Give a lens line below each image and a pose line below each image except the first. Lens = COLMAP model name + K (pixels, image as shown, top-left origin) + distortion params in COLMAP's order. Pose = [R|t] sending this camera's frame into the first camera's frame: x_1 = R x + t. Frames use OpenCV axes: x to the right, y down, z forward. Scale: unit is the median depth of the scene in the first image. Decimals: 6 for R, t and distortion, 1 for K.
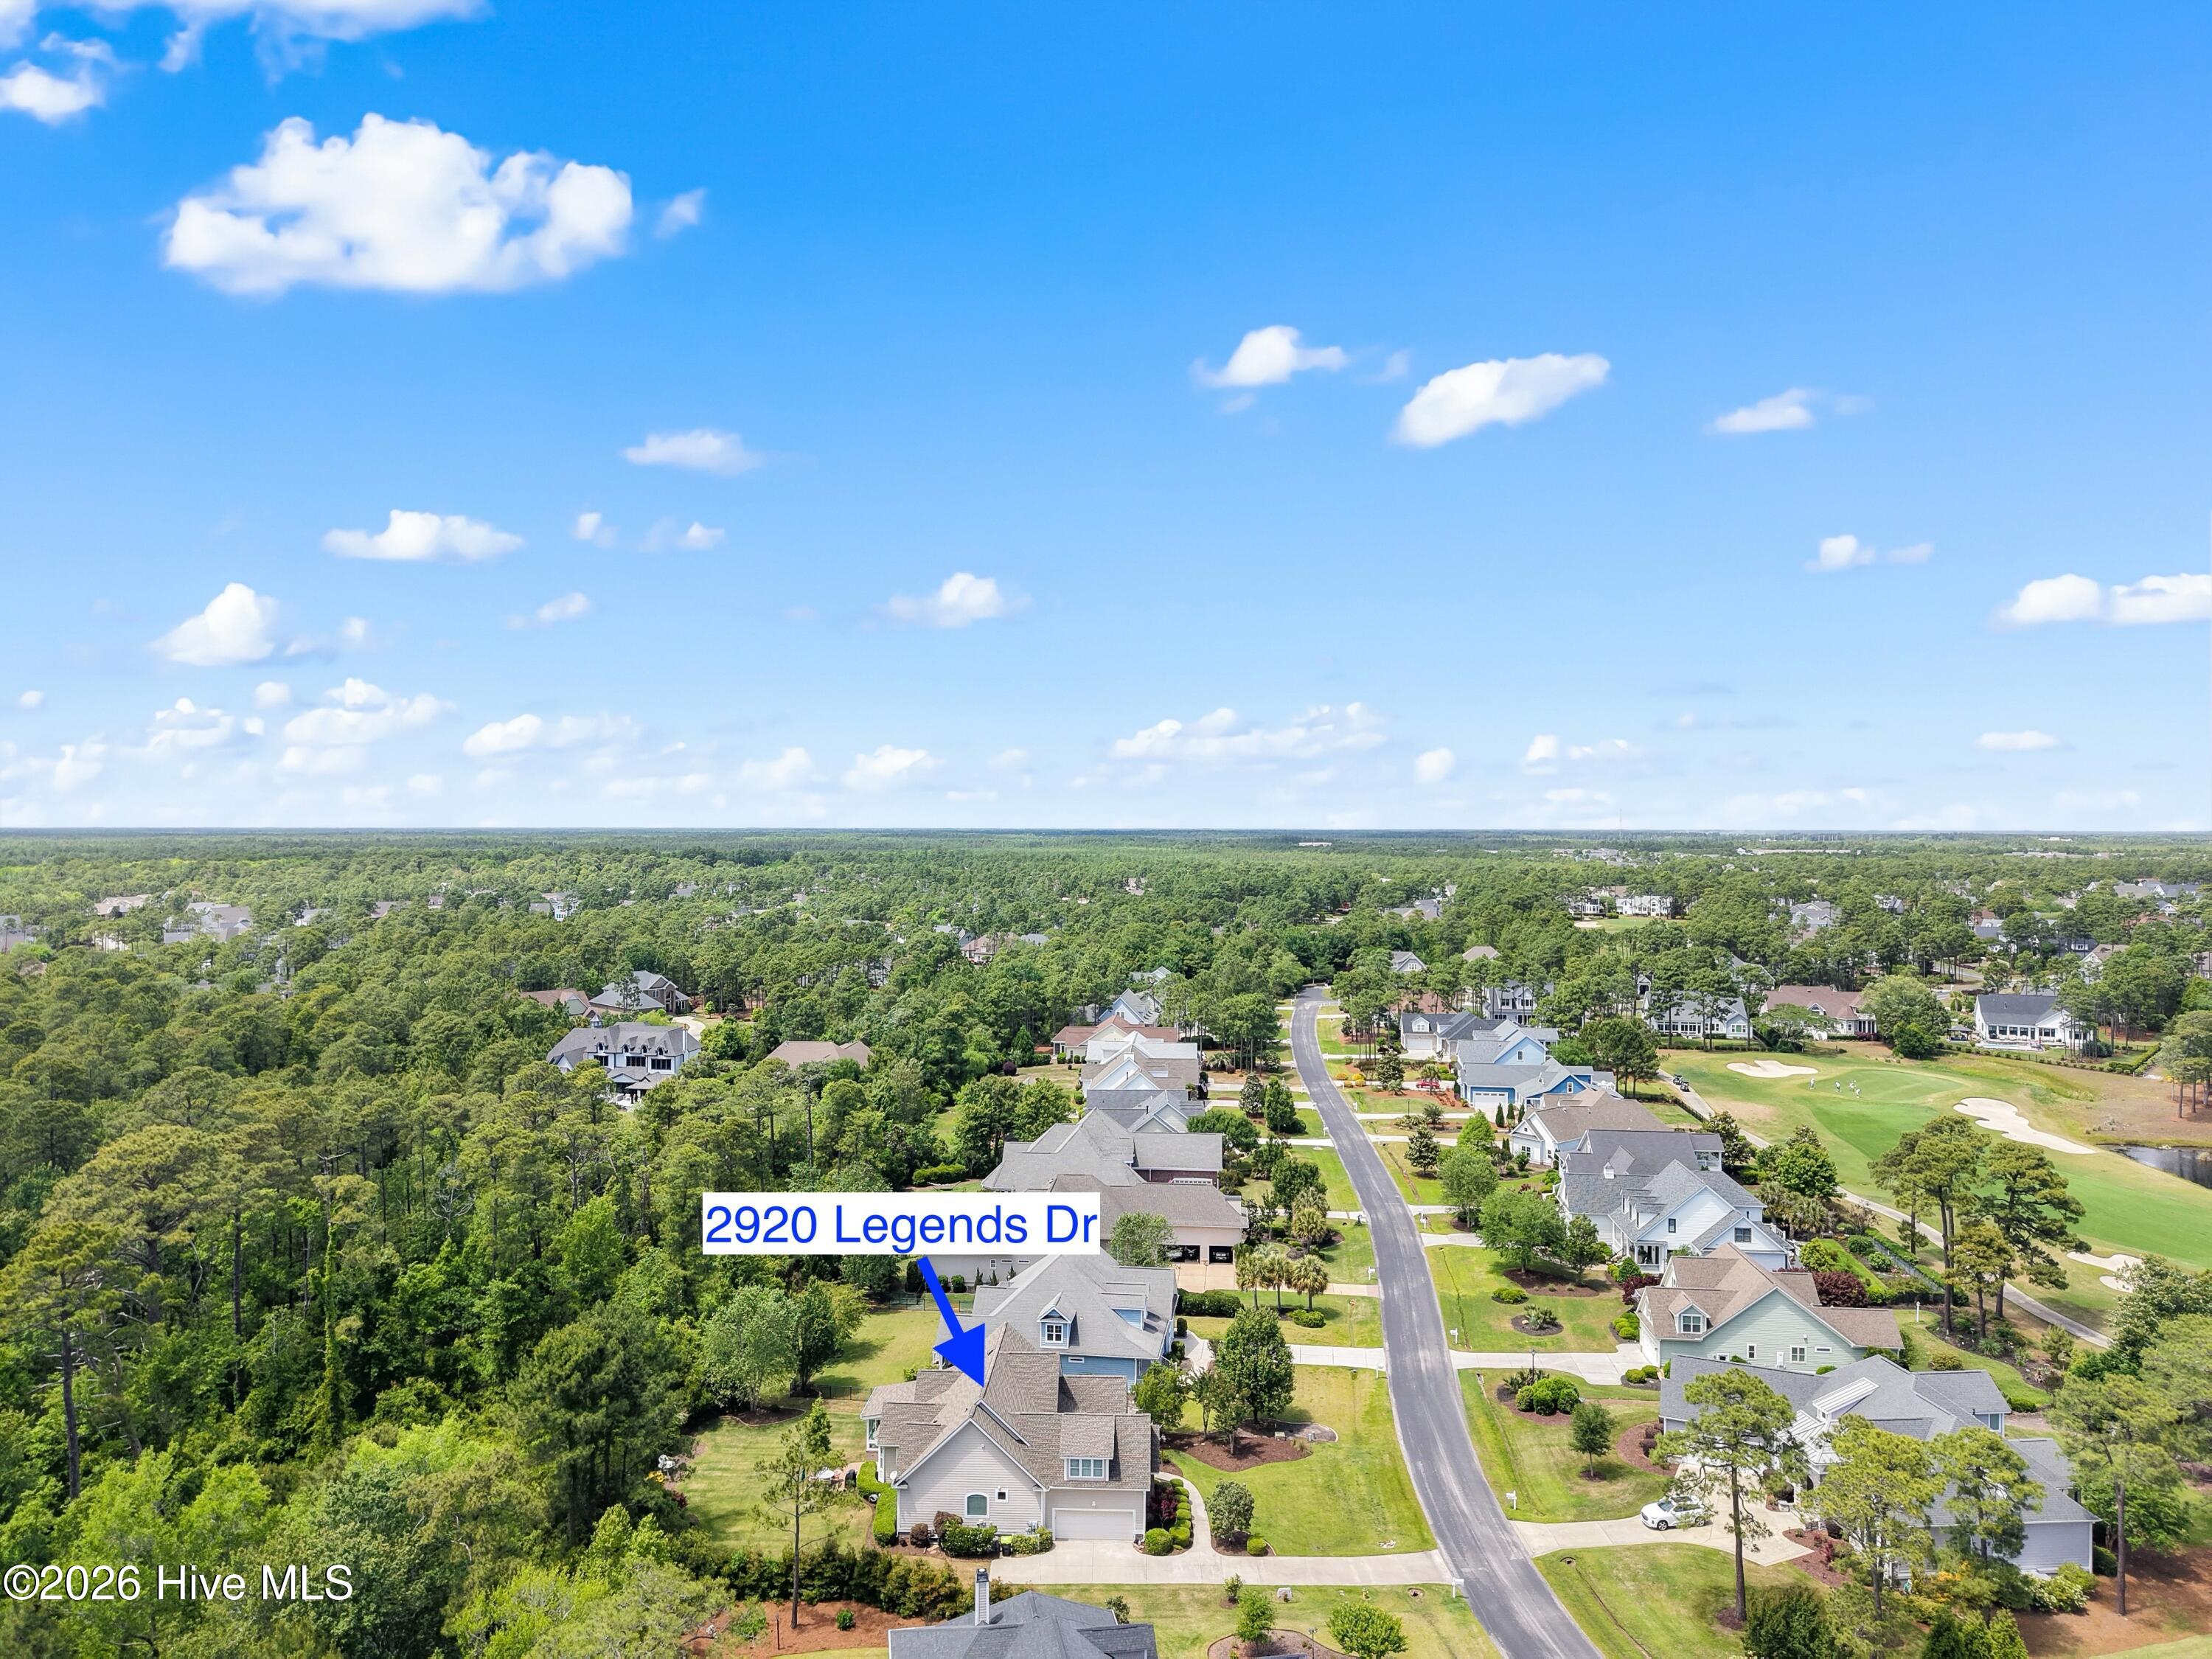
lens RADIAL K [[1490.2, 0, 1106.0], [0, 1490.2, 829.5], [0, 0, 1]] dist [0.005957, -0.003189]
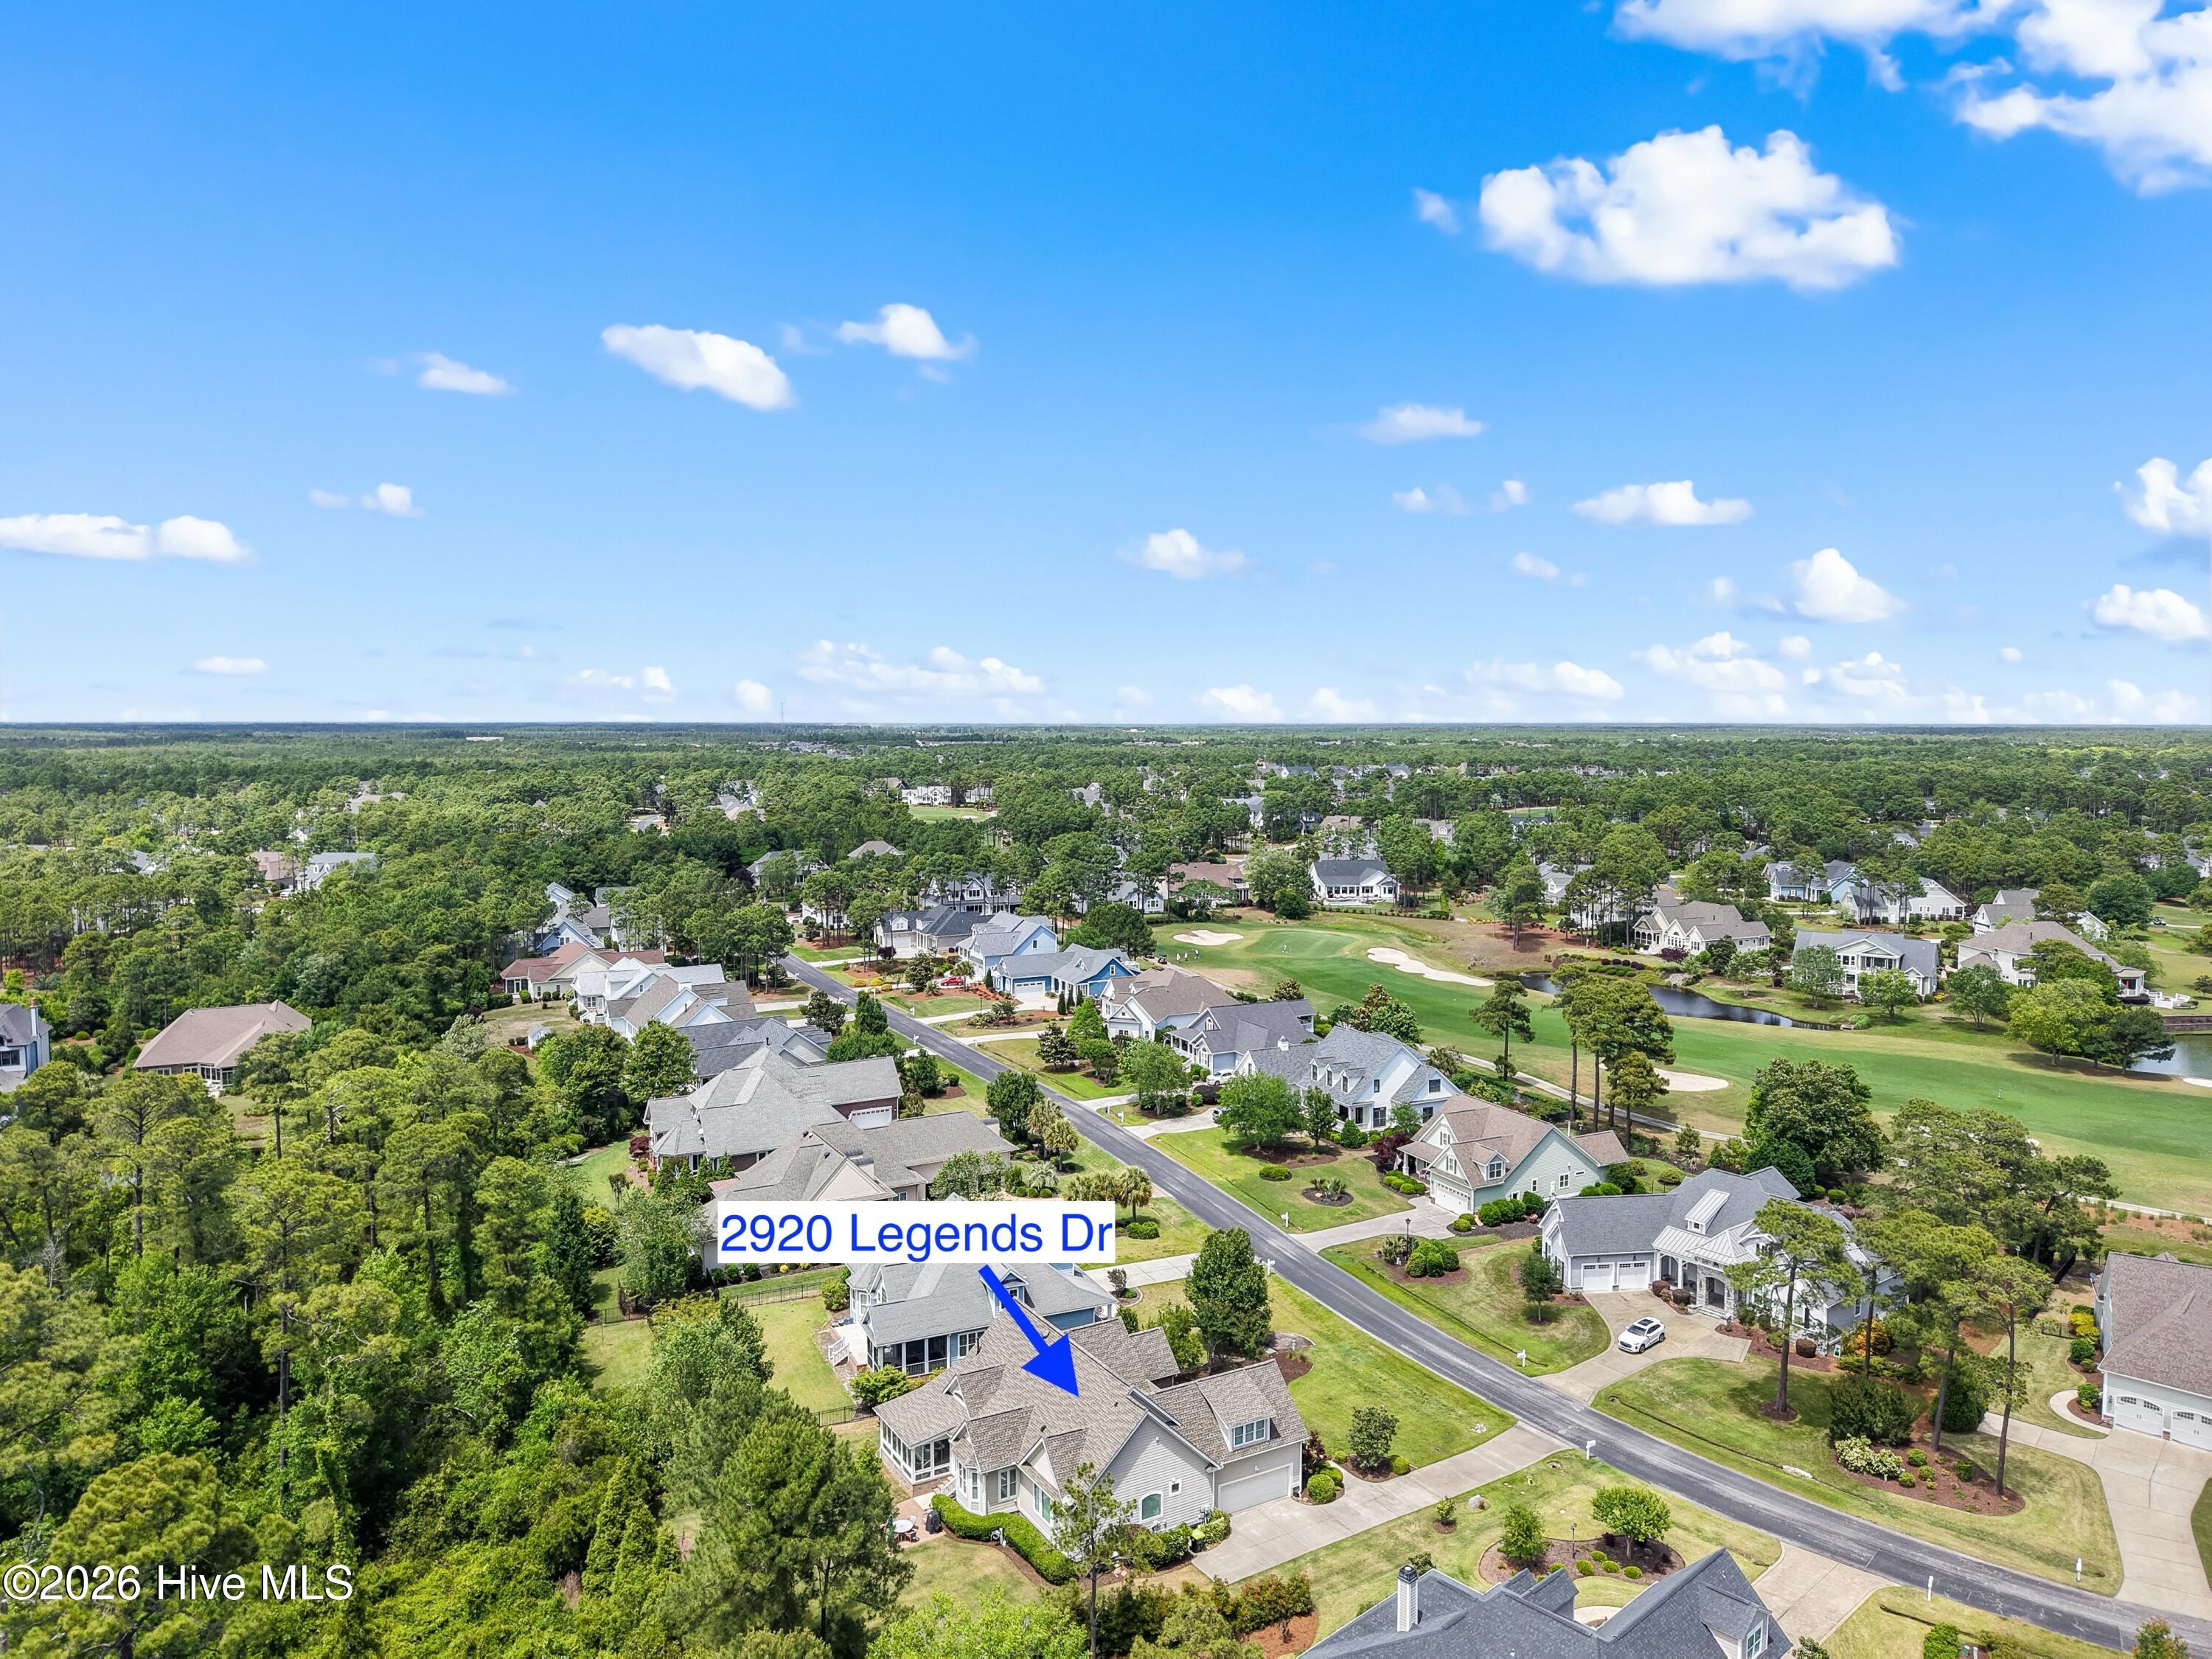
lens RADIAL K [[1490.2, 0, 1106.0], [0, 1490.2, 829.5], [0, 0, 1]] dist [0.005957, -0.003189]
pose [[0.840971, -0.041159, 0.539513, -0.475793], [0.001469, 0.997273, 0.073792, -0.004061], [-0.541078, -0.061264, 0.838738, 0.261838]]
